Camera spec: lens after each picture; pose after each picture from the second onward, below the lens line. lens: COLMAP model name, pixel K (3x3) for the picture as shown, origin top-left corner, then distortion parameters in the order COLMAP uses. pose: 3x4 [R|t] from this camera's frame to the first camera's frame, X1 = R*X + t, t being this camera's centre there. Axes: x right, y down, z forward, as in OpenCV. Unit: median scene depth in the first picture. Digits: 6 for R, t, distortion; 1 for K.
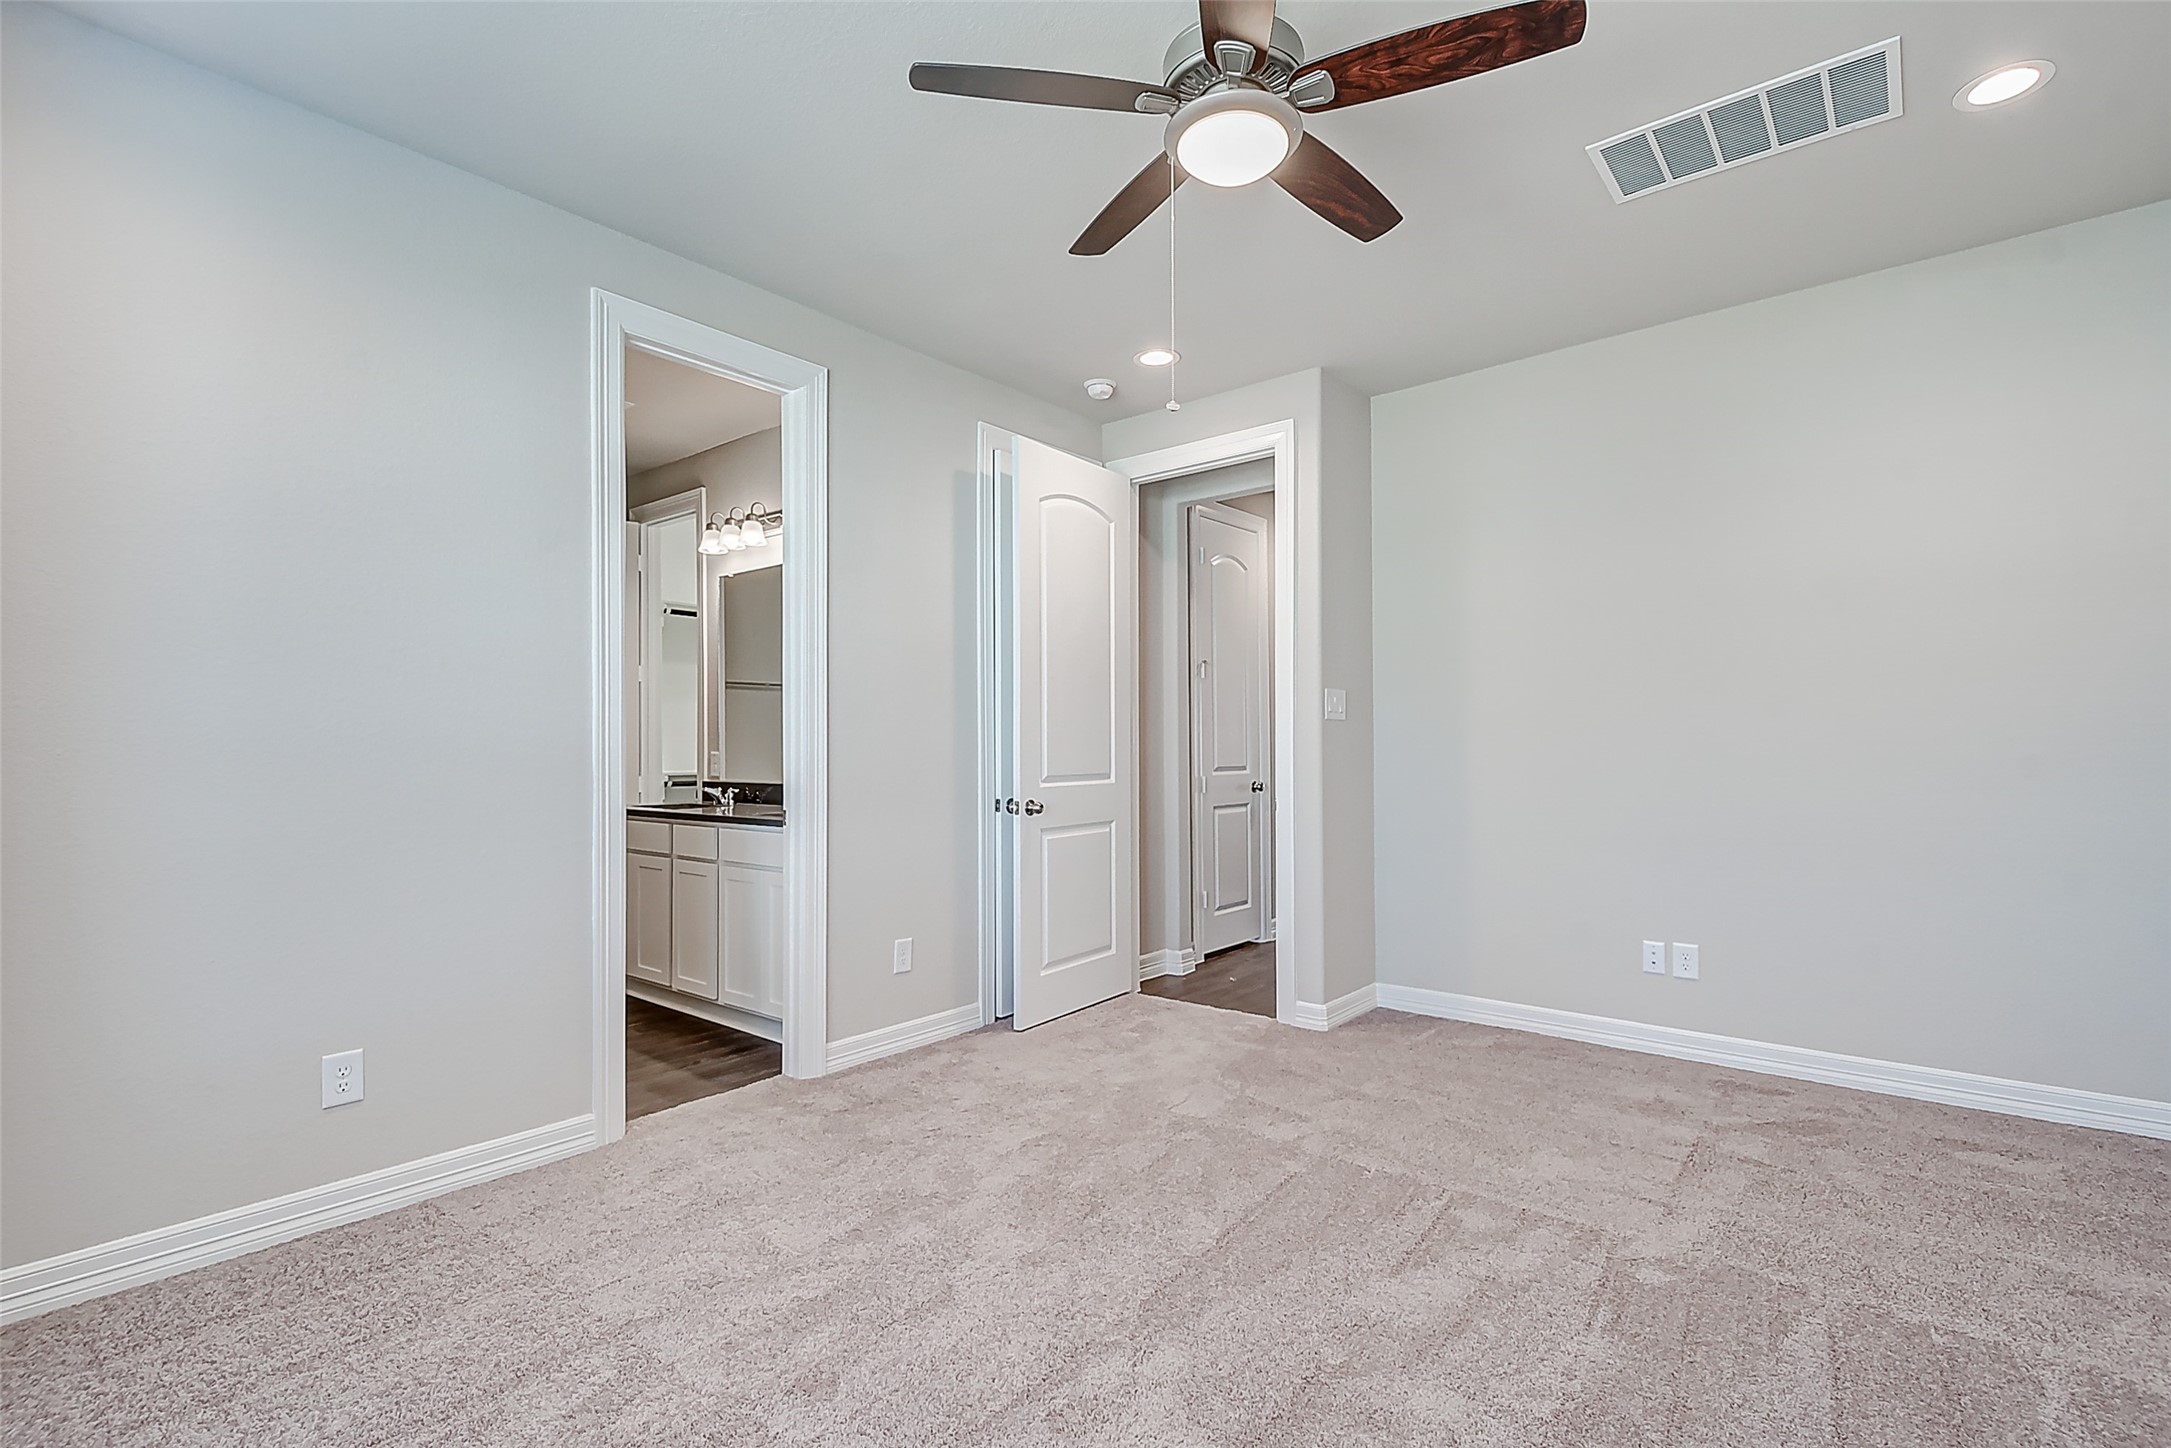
lens RADIAL K [[993.7, 0, 1089.1], [0, 993.7, 729.4], [0, 0, 1]] dist [-0.000152, -0.000206]
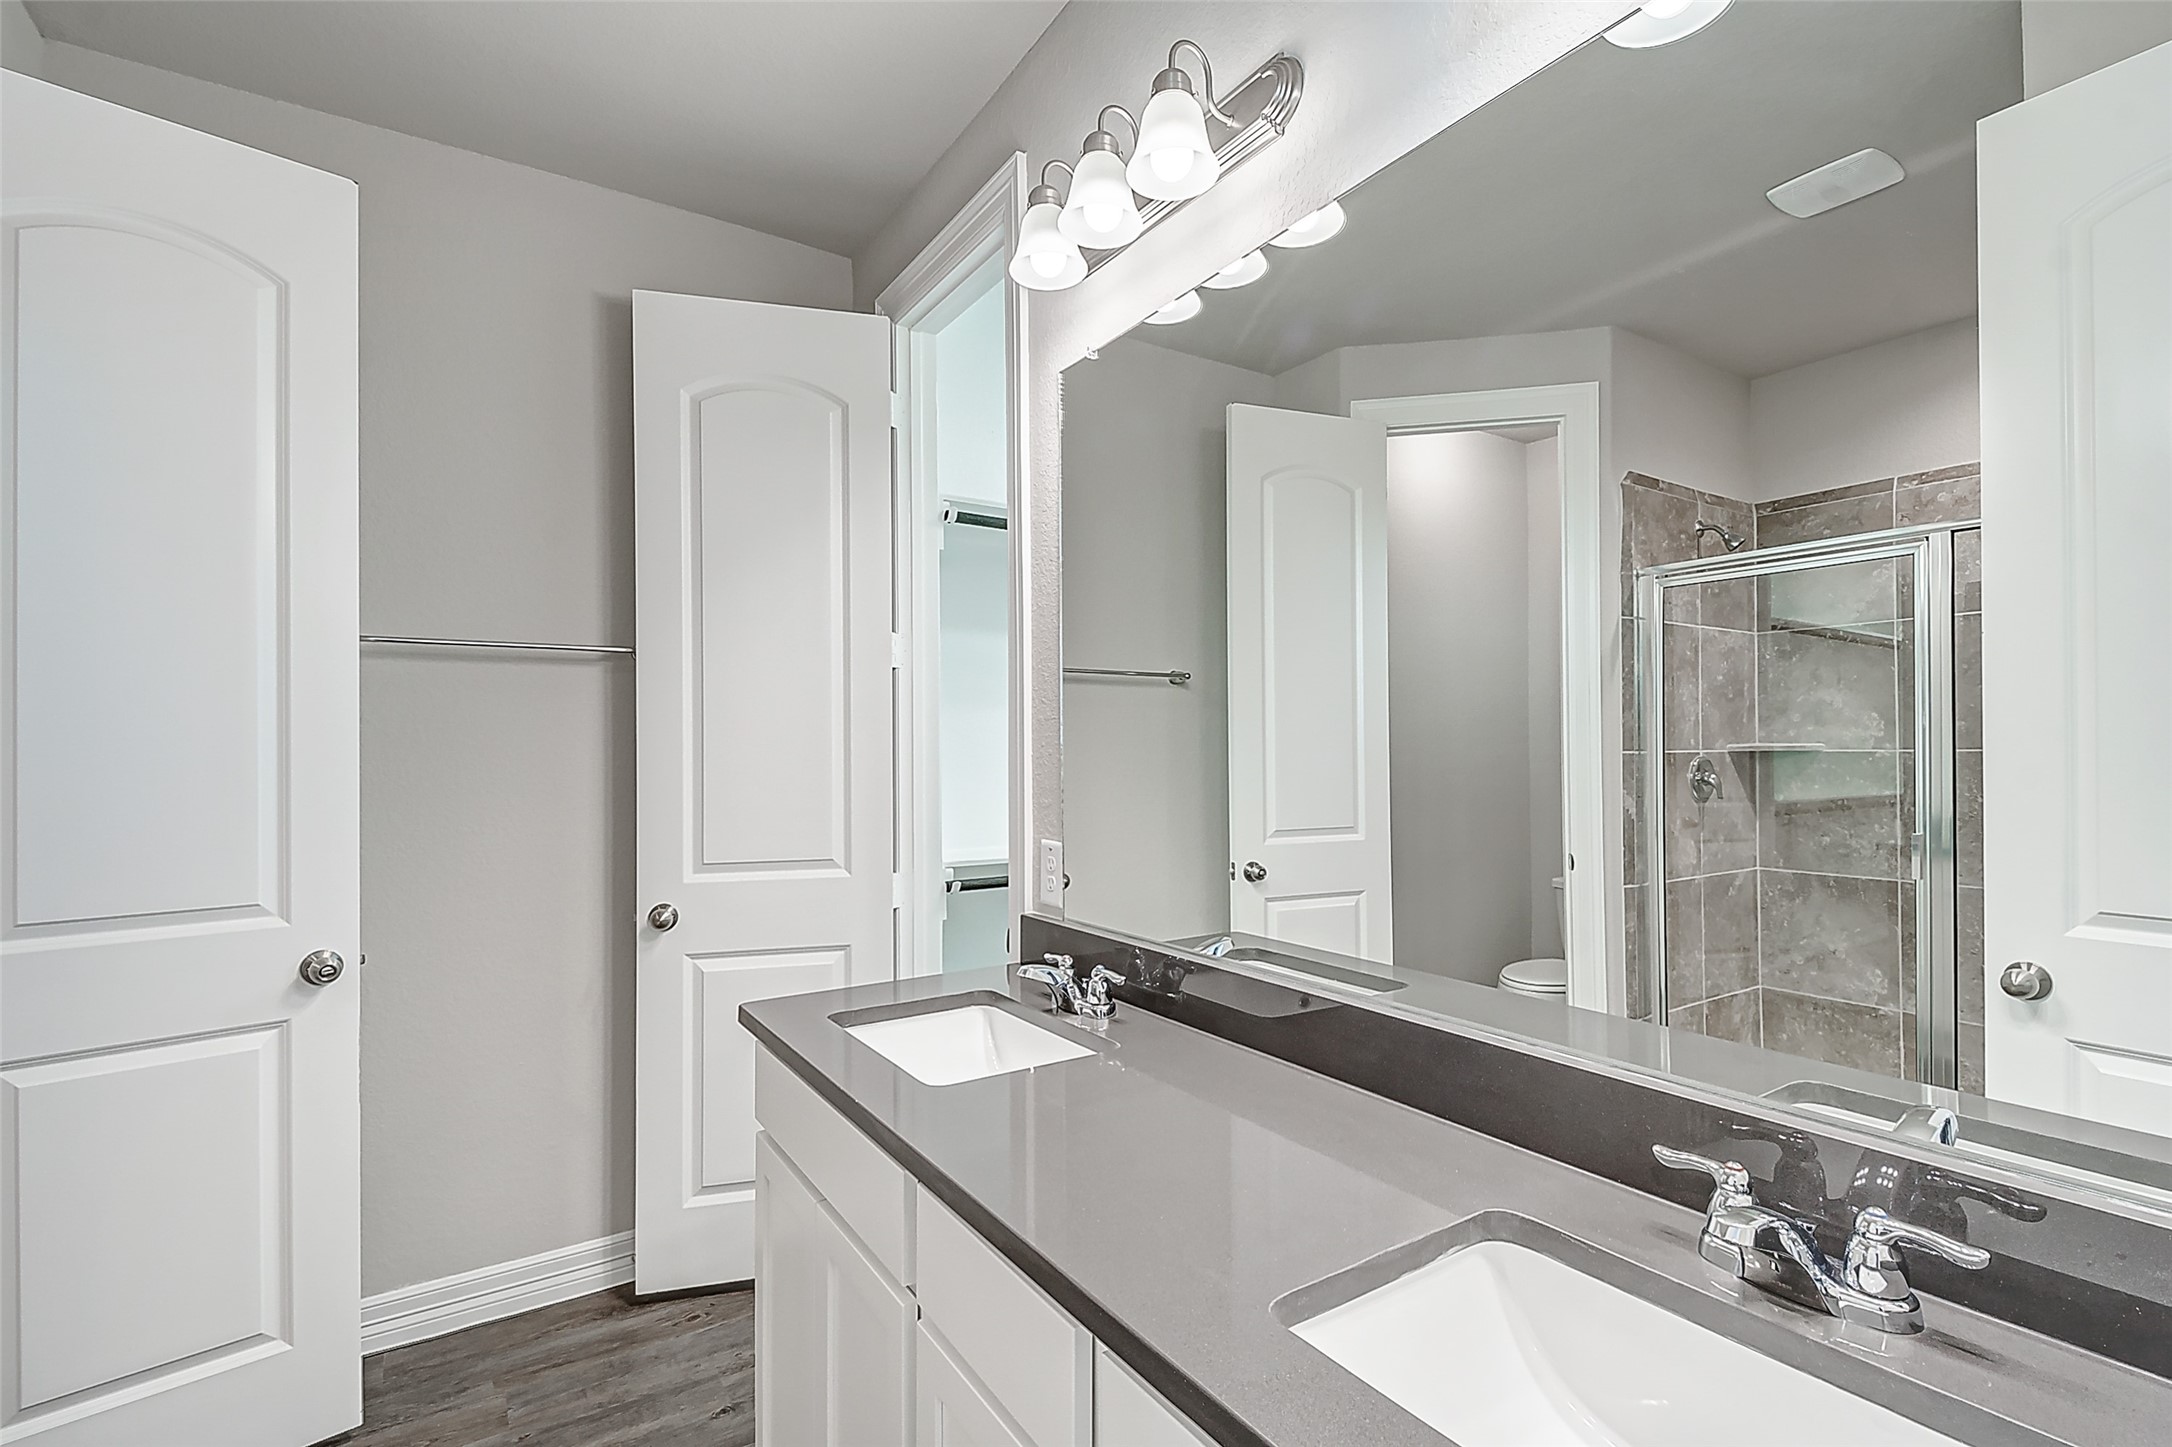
lens RADIAL K [[994.2, 0, 1085.9], [0, 994.2, 733.3], [0, 0, 1]] dist [-0.000152, -0.000206]
pose [[0.953379, -0.005916, -0.301717, -0.233946], [0.006471, 0.999979, 0.000841, -0.018475], [0.301706, -0.002755, 0.953397, 0.601985]]
